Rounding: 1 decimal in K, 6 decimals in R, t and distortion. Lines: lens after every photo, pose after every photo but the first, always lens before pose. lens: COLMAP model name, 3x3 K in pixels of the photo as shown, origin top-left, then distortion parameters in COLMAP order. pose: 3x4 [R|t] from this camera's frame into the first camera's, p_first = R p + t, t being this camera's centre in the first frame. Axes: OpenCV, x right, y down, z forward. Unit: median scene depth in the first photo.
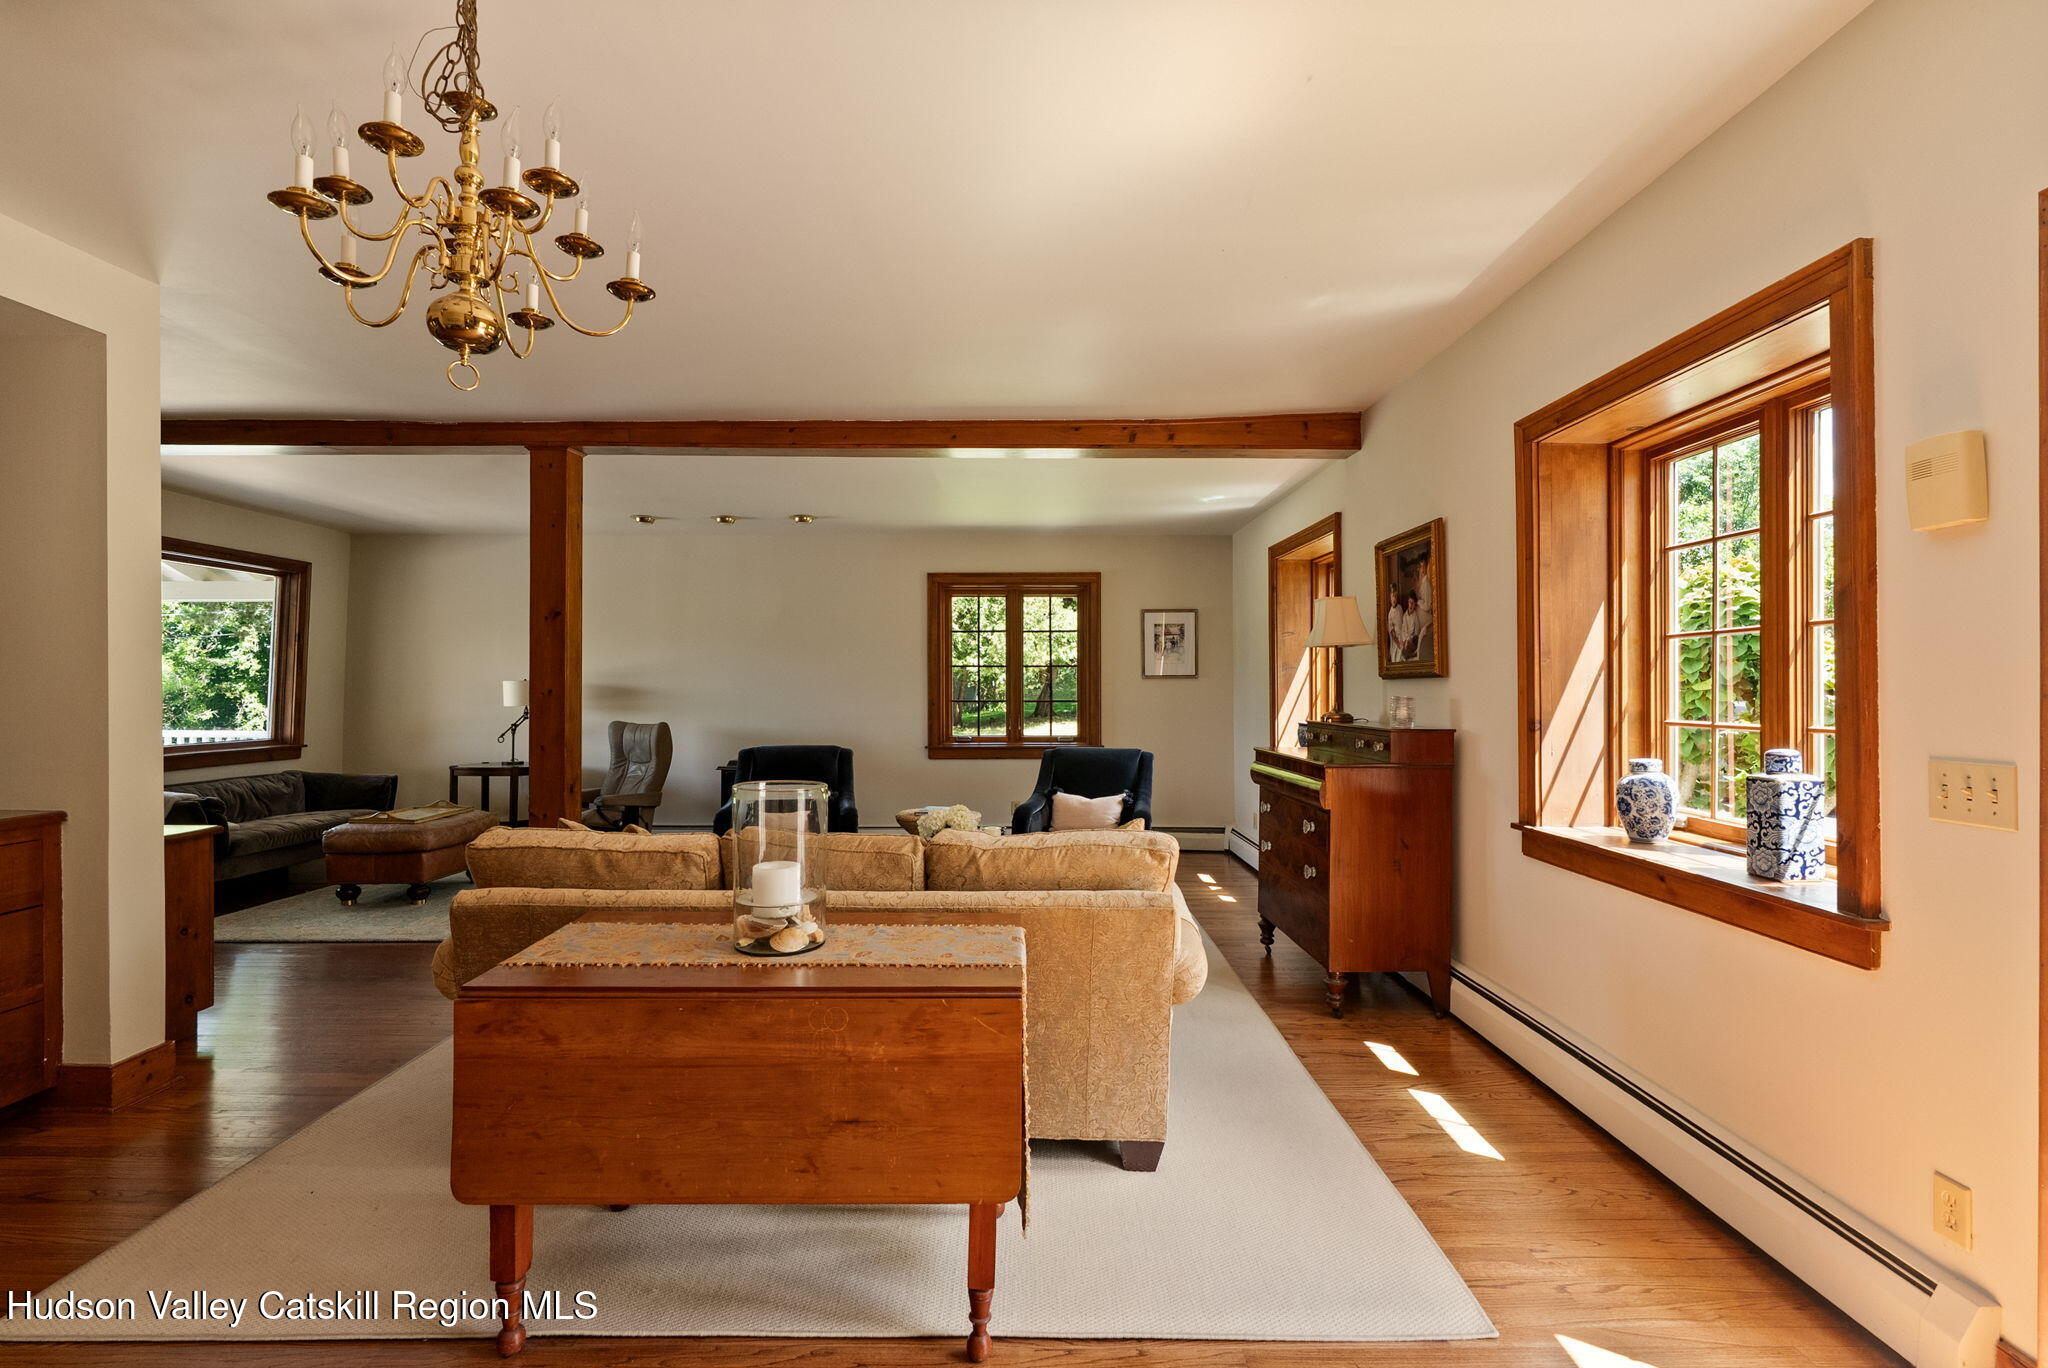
lens RADIAL K [[927.7, 0, 1041.4], [0, 927.7, 692.4], [0, 0, 1]] dist [0.002317, -0.000431]
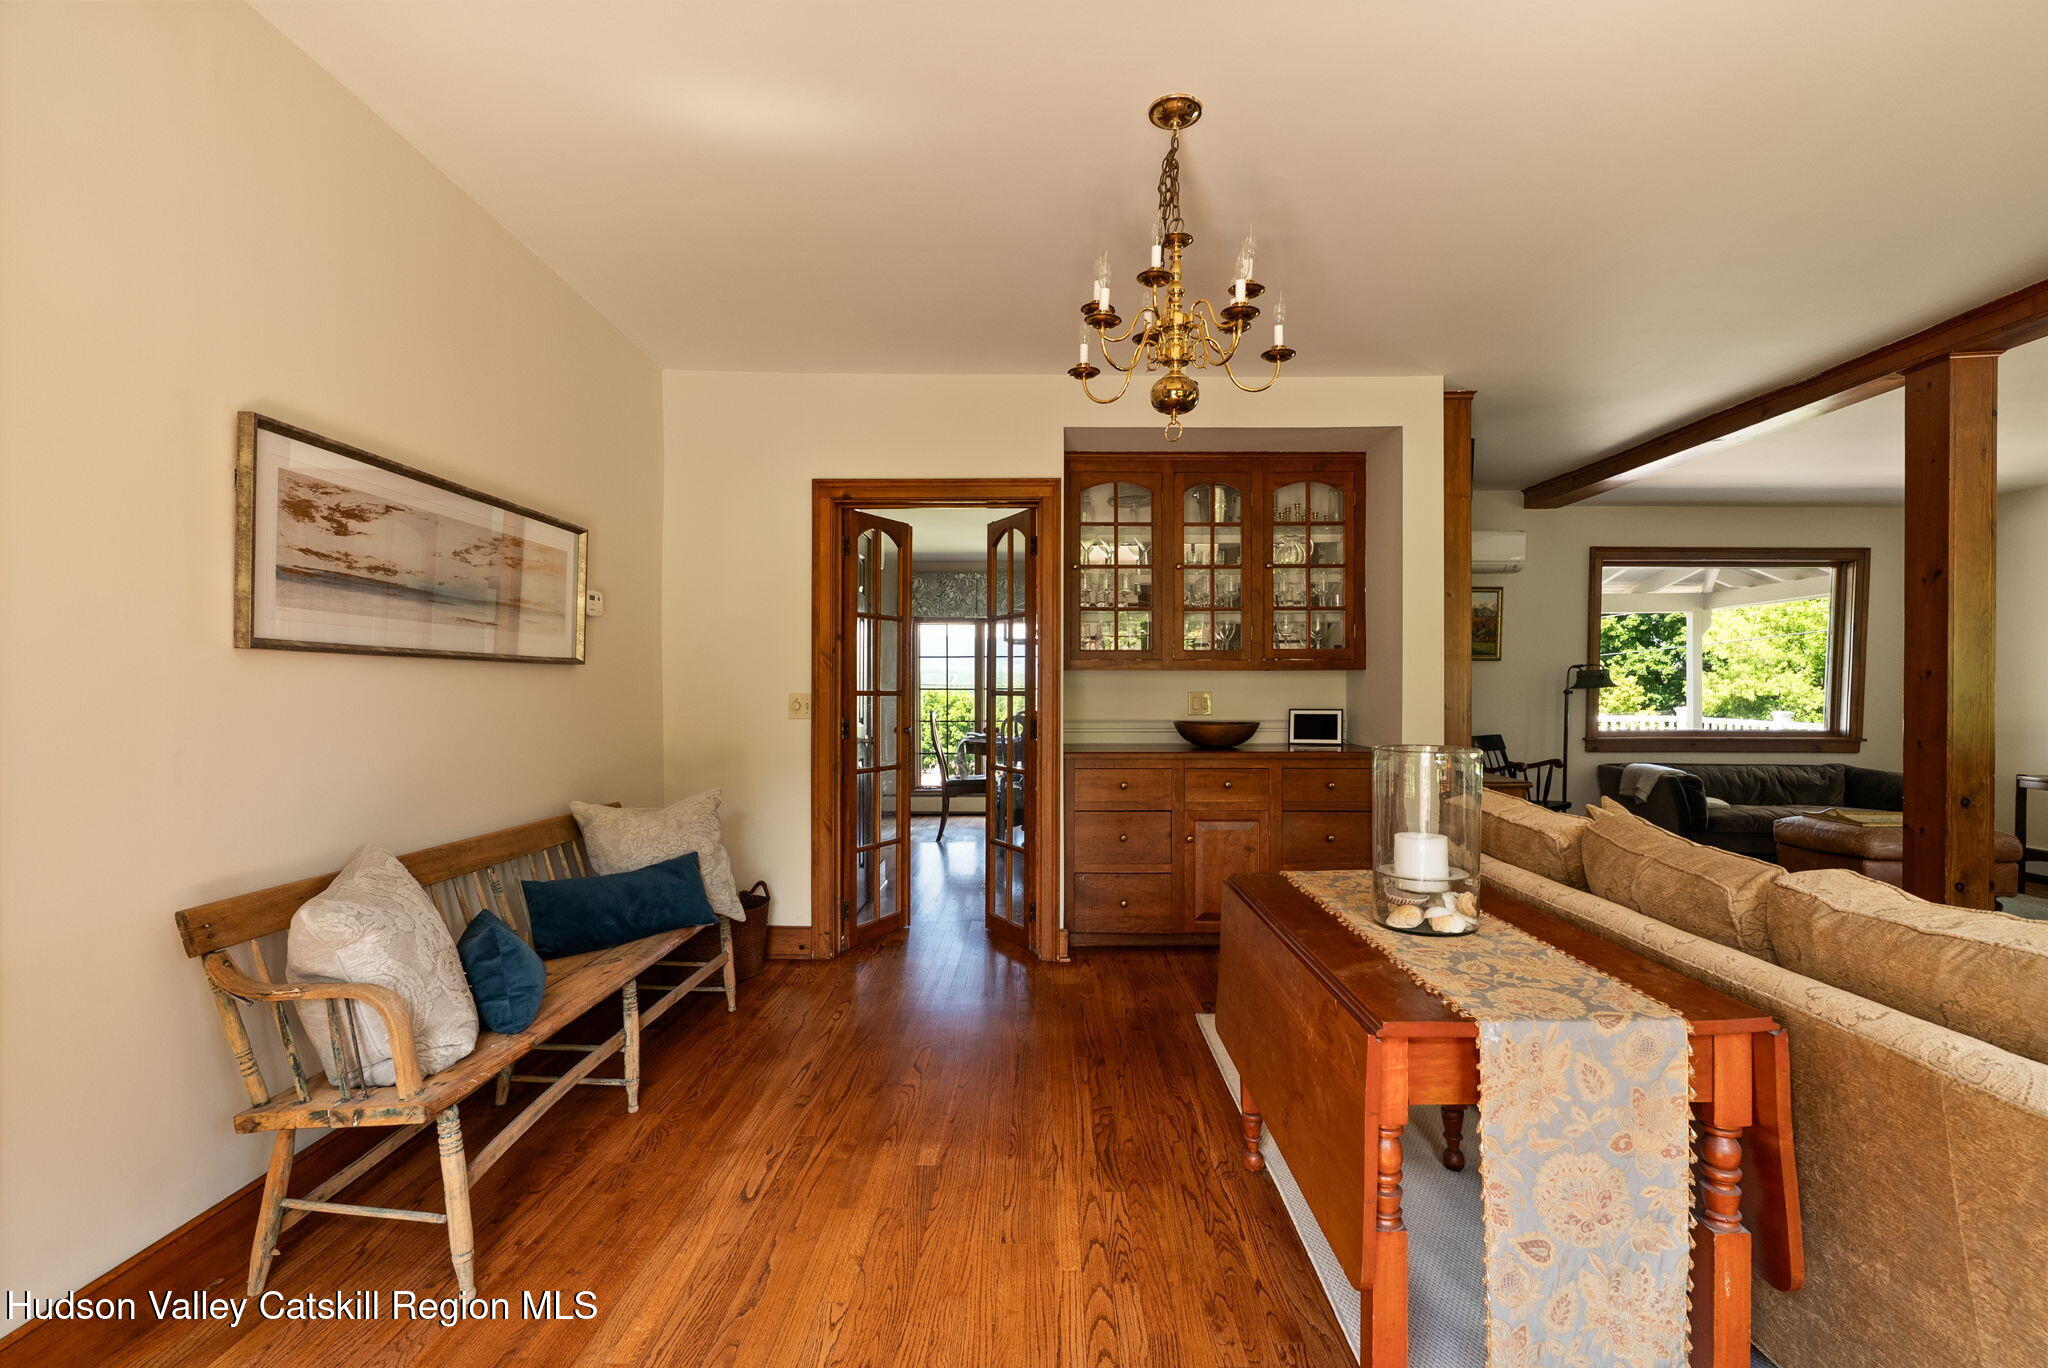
lens RADIAL K [[927.7, 0, 1041.4], [0, 927.7, 692.4], [0, 0, 1]] dist [0.002317, -0.000431]
pose [[-0.021273, -0.000181, -0.999774, 0.201020], [-0.004592, 0.999989, -0.000084, 0.013772], [0.999763, 0.004589, -0.021273, 0.197725]]
